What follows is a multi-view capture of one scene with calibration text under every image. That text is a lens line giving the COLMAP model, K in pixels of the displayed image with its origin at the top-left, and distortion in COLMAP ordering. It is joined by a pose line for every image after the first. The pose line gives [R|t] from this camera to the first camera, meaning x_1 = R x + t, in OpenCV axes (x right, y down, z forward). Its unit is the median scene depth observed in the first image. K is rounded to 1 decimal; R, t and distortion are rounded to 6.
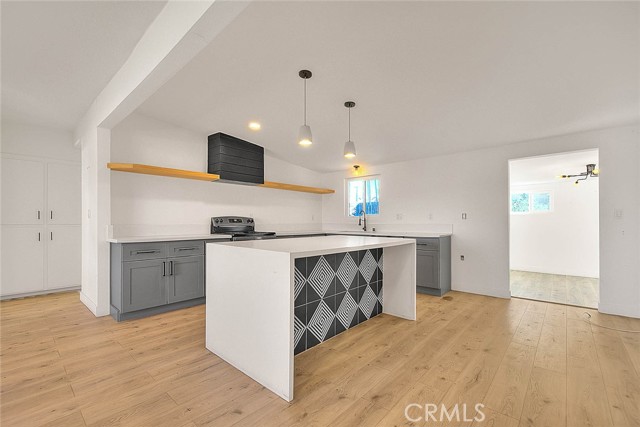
lens RADIAL K [[279.1, 0, 317.1], [0, 279.1, 219.0], [0, 0, 1]] dist [-0.003306, -0.000650]
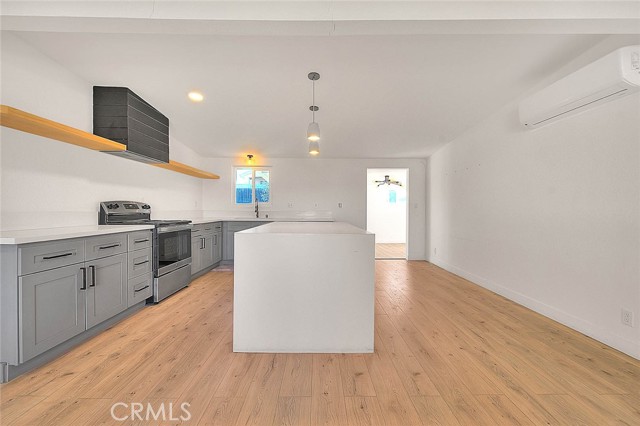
lens RADIAL K [[260.2, 0, 324.8], [0, 260.2, 210.8], [0, 0, 1]] dist [-0.002091, -0.000070]
pose [[0.728656, 0.000864, 0.684880, -0.390922], [-0.014494, 0.999795, 0.014159, 0.000161], [-0.684727, -0.020243, 0.728519, 0.111544]]
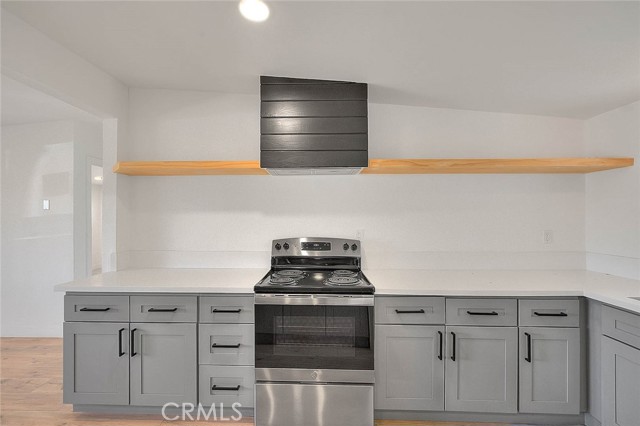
lens RADIAL K [[260.2, 0, 314.8], [0, 260.2, 216.7], [0, 0, 1]] dist [-0.002091, -0.000070]
pose [[0.647545, -0.000651, -0.762027, 0.069738], [0.009231, 0.999933, 0.006990, -0.050837], [0.761972, -0.011560, 0.647507, 0.682161]]
